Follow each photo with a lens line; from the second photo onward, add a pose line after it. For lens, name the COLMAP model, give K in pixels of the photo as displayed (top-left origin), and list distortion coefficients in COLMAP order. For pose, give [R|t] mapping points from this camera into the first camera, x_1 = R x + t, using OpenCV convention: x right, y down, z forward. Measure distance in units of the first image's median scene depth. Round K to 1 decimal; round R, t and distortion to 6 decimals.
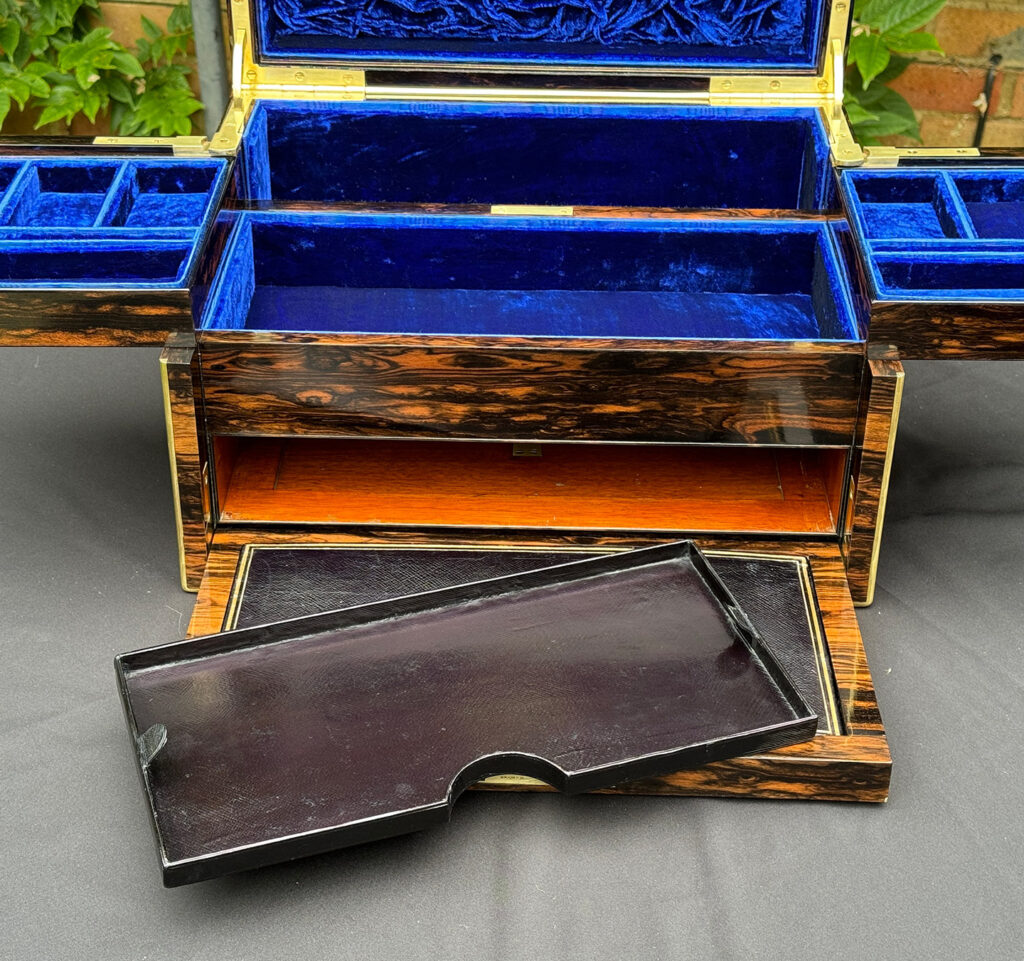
lens RADIAL K [[1850.8, 0, 503.1], [0, 1850.8, 505.1], [0, 0, 1]] dist [0.136672, 0.000000]
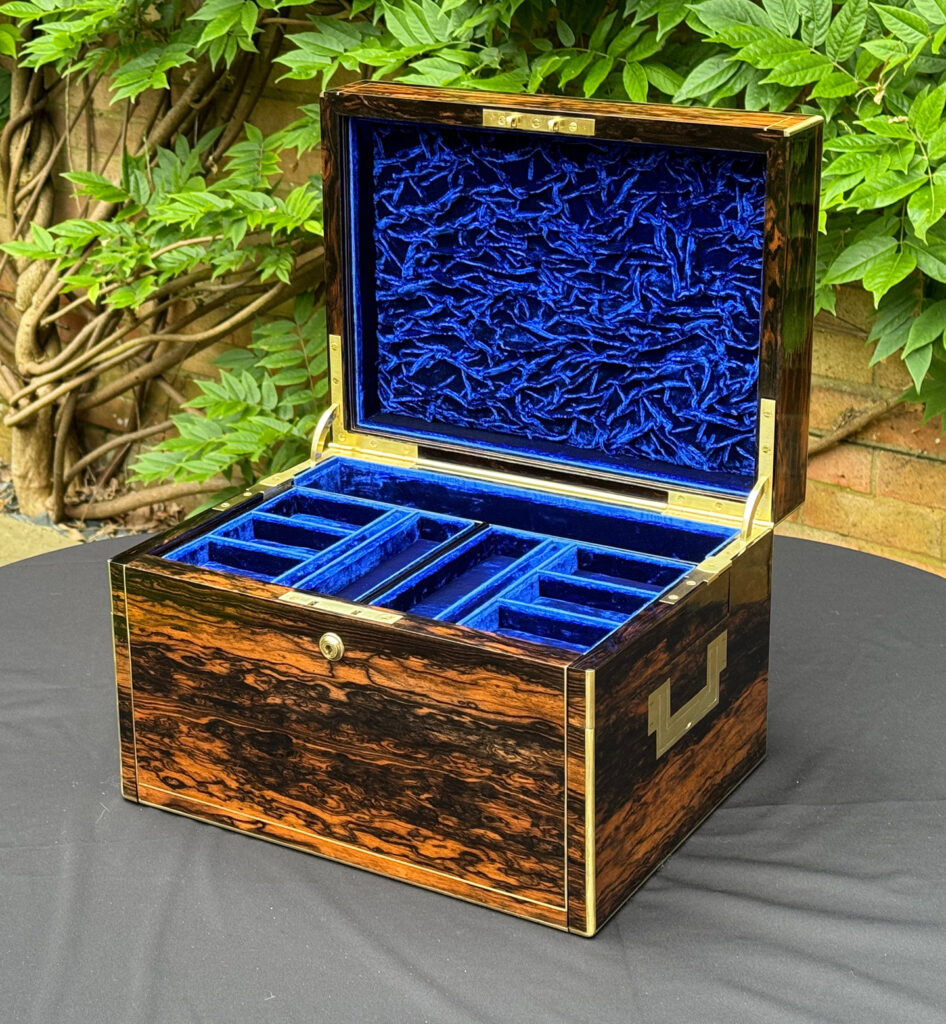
lens RADIAL K [[2216.2, 0, 373.9], [0, 2216.2, 445.4], [0, 0, 1]] dist [0.140804, 0.000000]
pose [[0.854532, 0.136427, -0.501160, 0.694172], [-0.254225, 0.951268, -0.174523, 0.037745], [0.452928, 0.276543, 0.847573, -0.300381]]
